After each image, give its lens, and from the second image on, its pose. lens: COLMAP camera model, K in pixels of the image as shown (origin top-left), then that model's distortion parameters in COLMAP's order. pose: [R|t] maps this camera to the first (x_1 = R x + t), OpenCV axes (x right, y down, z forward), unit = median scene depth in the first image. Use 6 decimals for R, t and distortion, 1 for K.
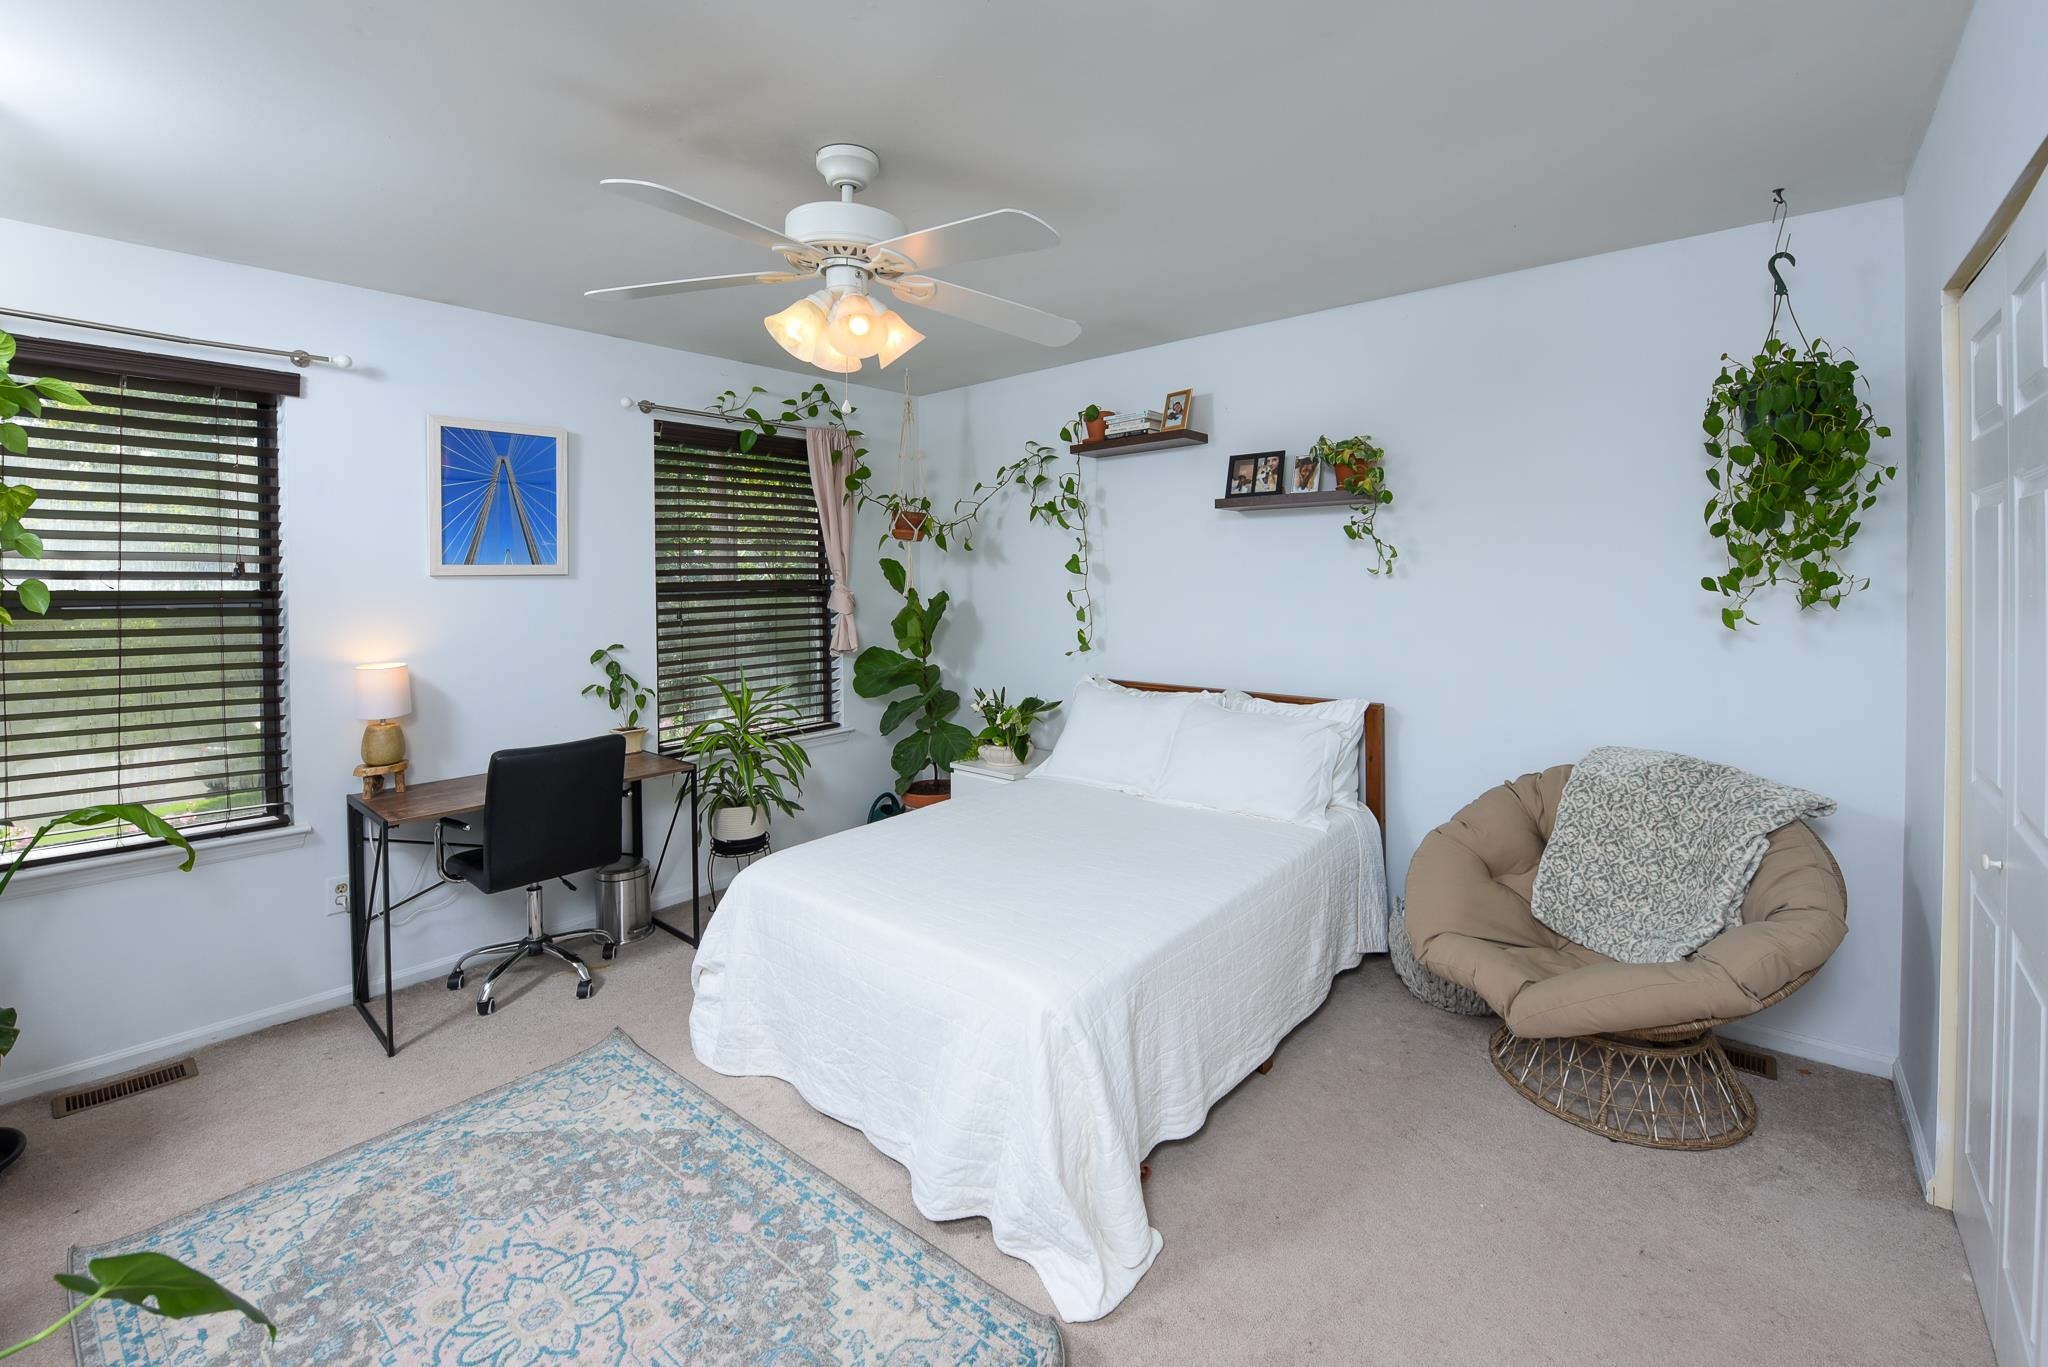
lens RADIAL K [[876.3, 0, 1059.4], [0, 876.3, 593.3], [0, 0, 1]] dist [-0.009914, 0.000128]
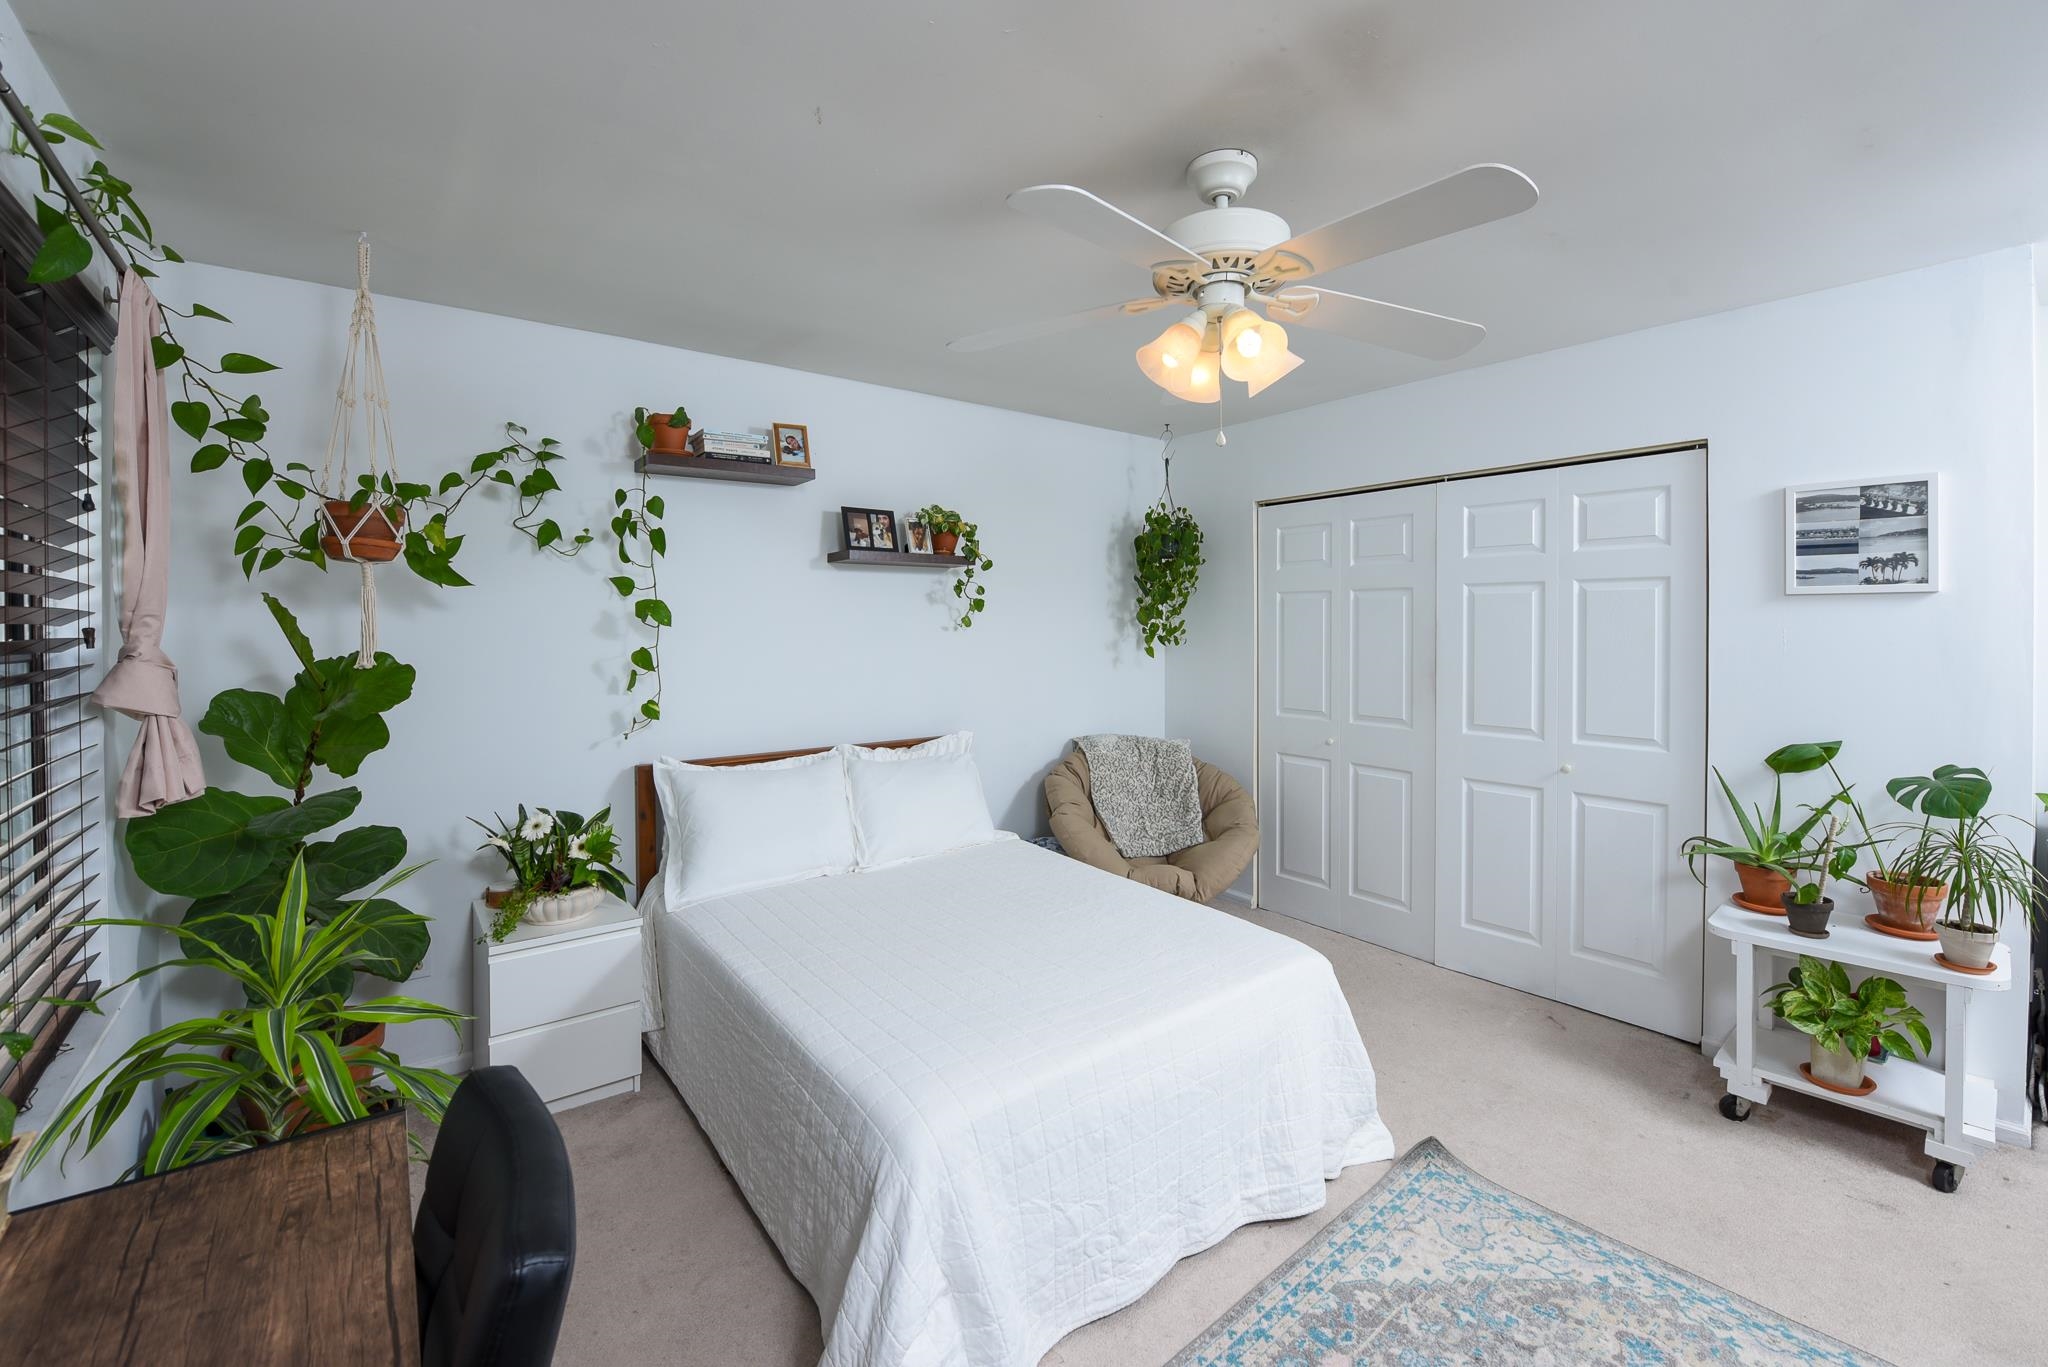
lens RADIAL K [[839.7, 0, 1019.6], [0, 839.7, 630.6], [0, 0, 1]] dist [-0.010780, 0.000140]
pose [[0.213873, -0.002233, 0.976859, -0.680696], [0.022354, 0.999747, -0.002609, -0.010961], [-0.976606, 0.022395, 0.213869, 0.608569]]
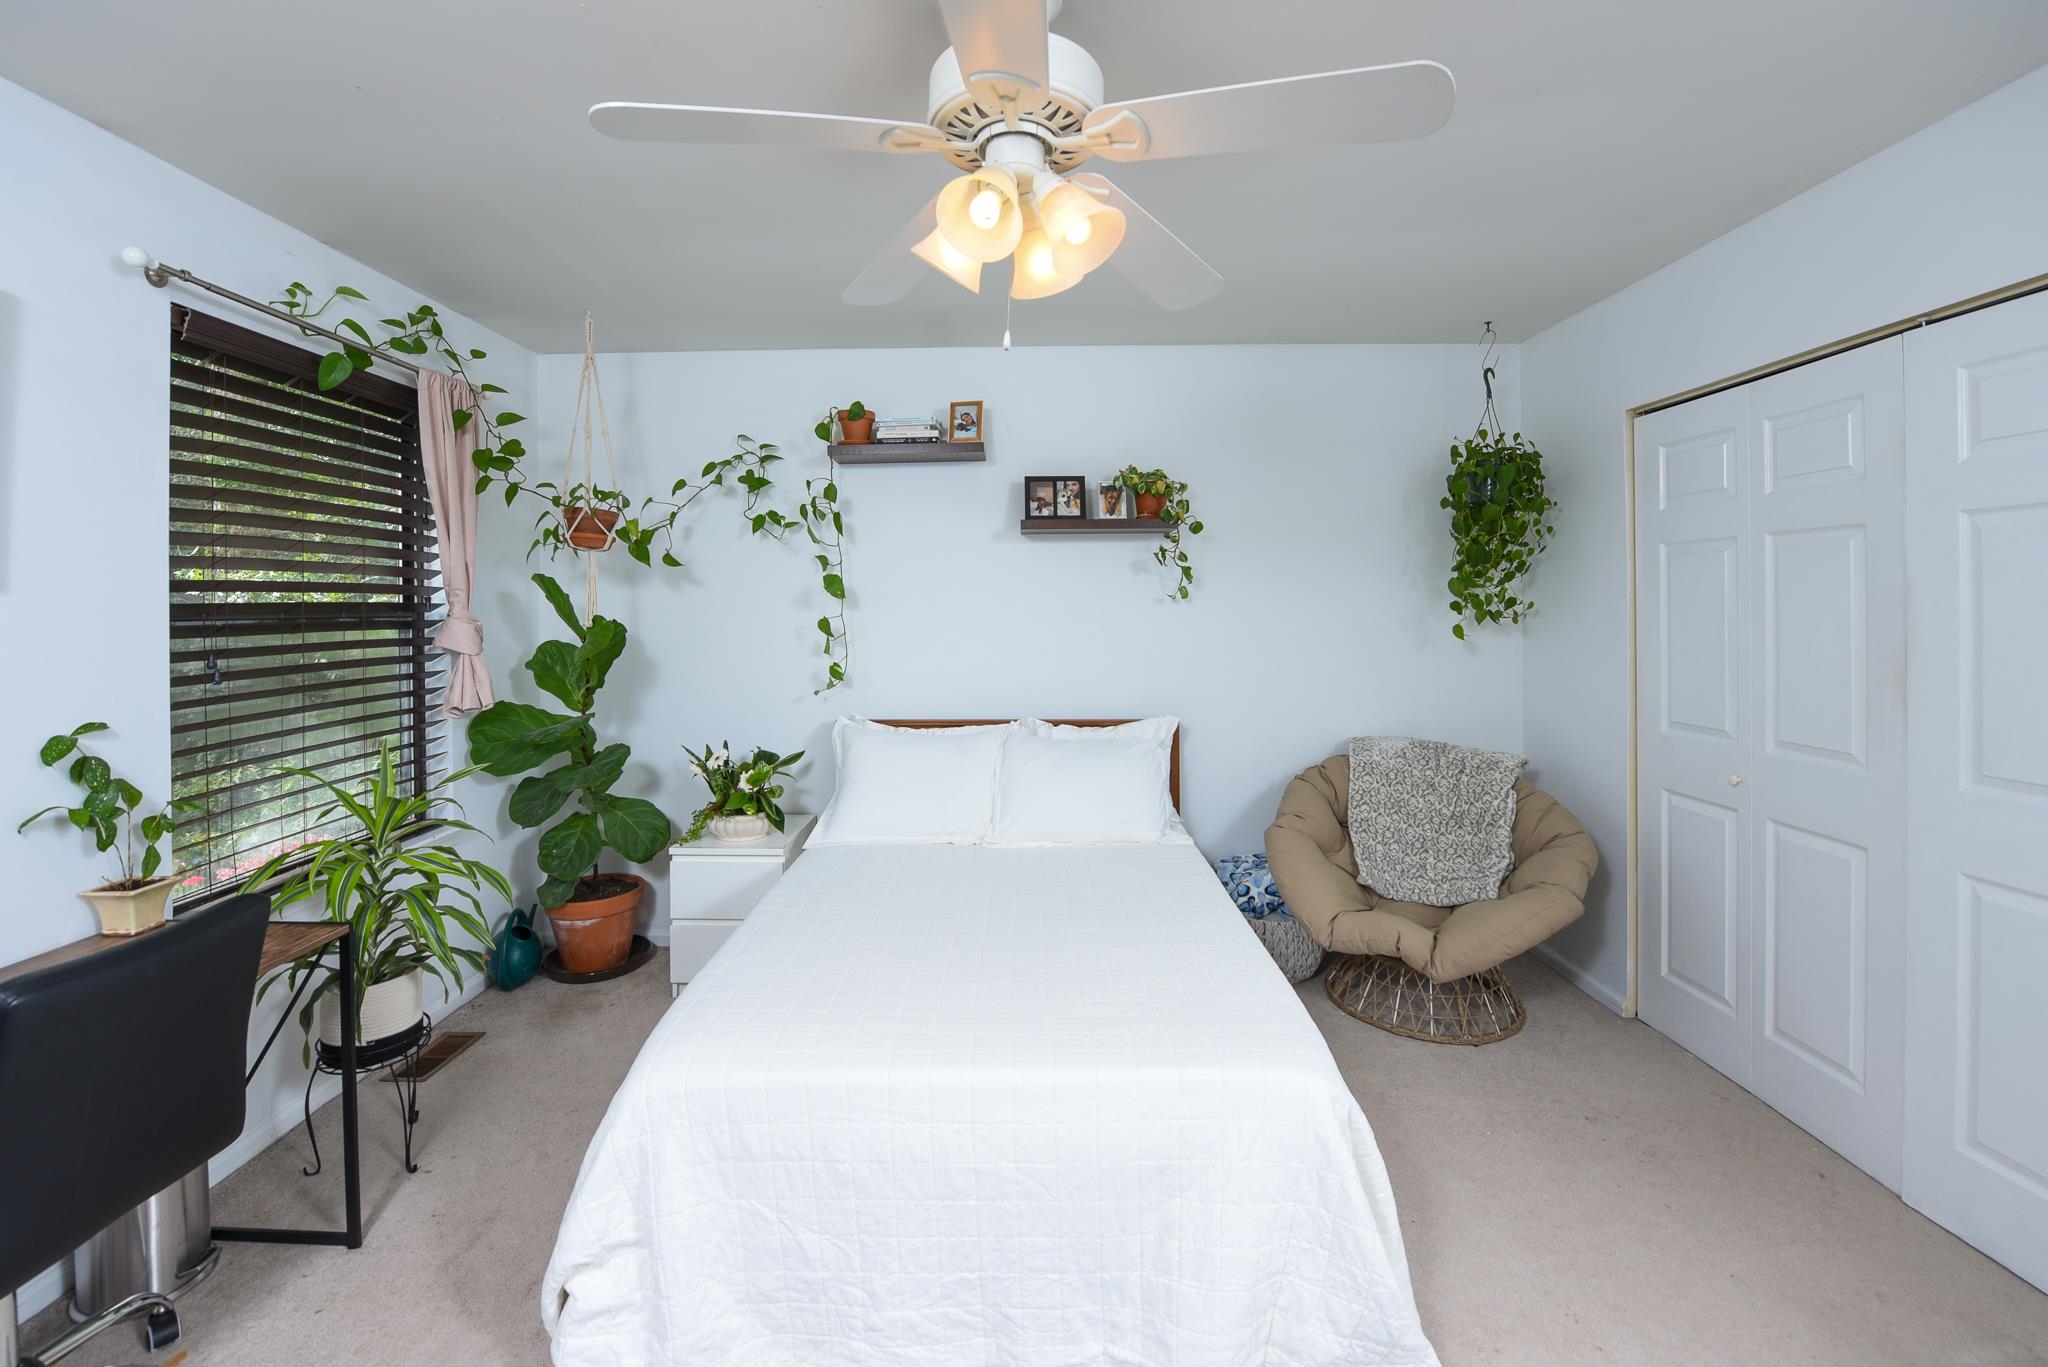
lens RADIAL K [[846.7, 0, 1020.1], [0, 846.7, 611.3], [0, 0, 1]] dist [-0.002663, -0.007153]
pose [[0.775549, 0.001955, 0.631284, -0.398941], [0.012810, 0.999741, -0.018834, 0.009570], [-0.631157, 0.022694, 0.775323, 0.282600]]
